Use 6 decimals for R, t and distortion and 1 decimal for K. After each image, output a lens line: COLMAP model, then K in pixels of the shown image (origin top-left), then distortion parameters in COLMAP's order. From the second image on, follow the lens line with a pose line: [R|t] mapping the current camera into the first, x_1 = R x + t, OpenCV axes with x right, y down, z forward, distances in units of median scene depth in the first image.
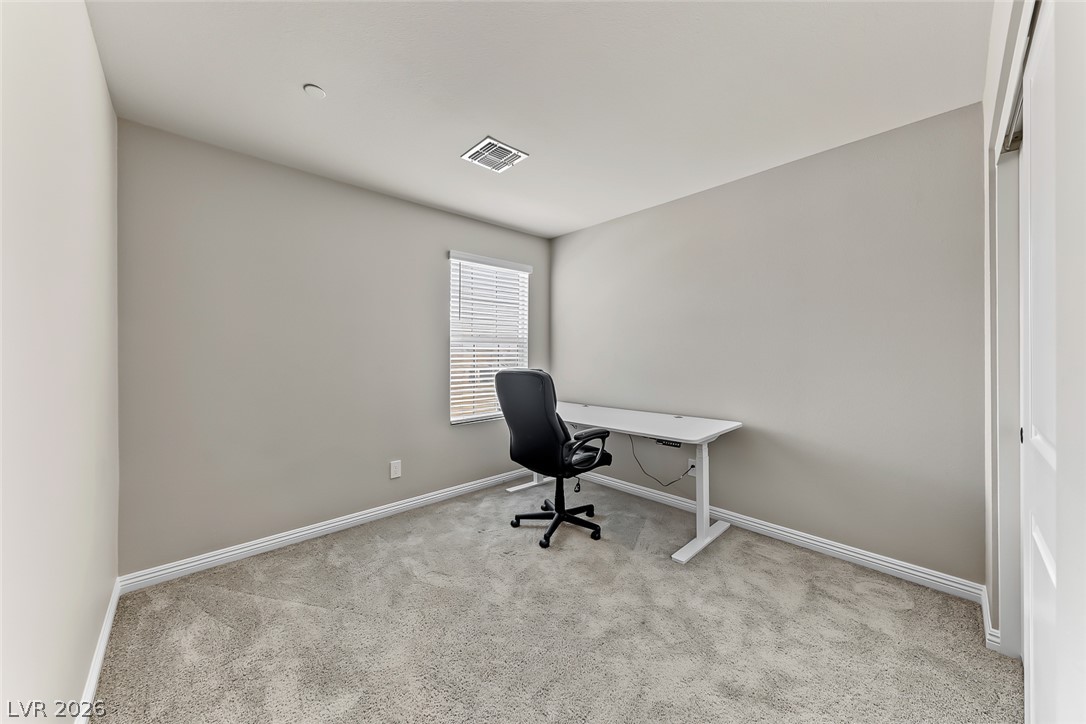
lens RADIAL K [[382.4, 0, 539.3], [0, 382.4, 357.6], [0, 0, 1]] dist [0.003020, 0.000053]
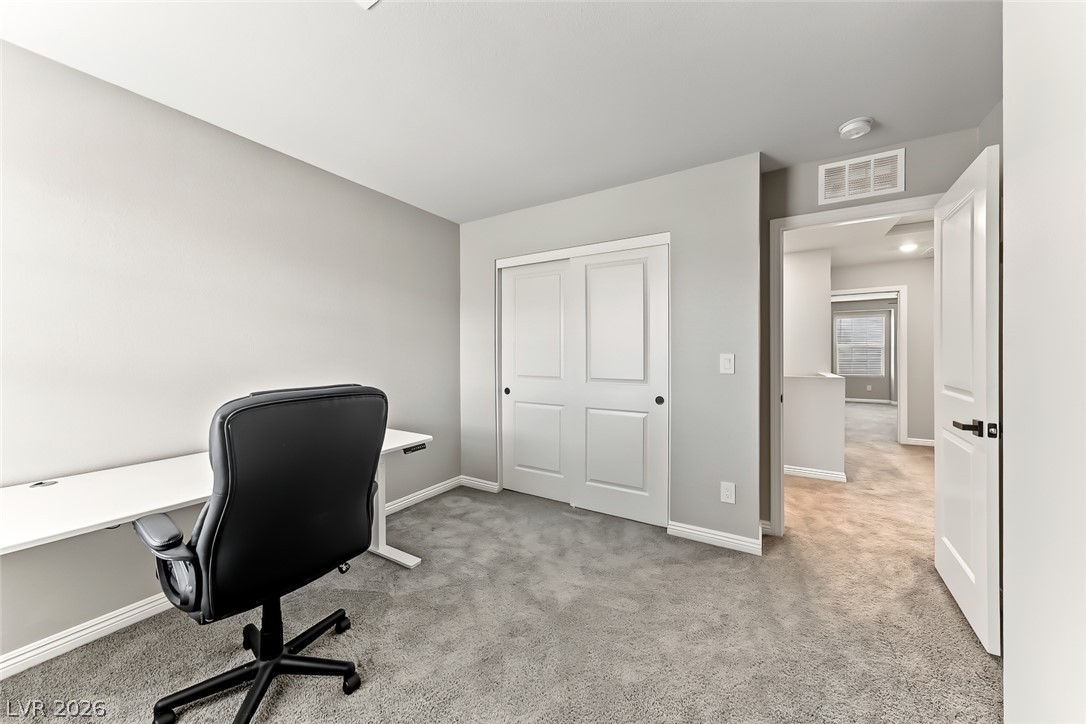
lens RADIAL K [[382.4, 0, 539.3], [0, 382.4, 357.6], [0, 0, 1]] dist [0.003020, 0.000053]
pose [[-0.282300, -0.001012, 0.959326, -0.771207], [0.009008, 0.999953, 0.003706, -0.005833], [-0.959284, 0.009688, -0.282277, 1.102061]]
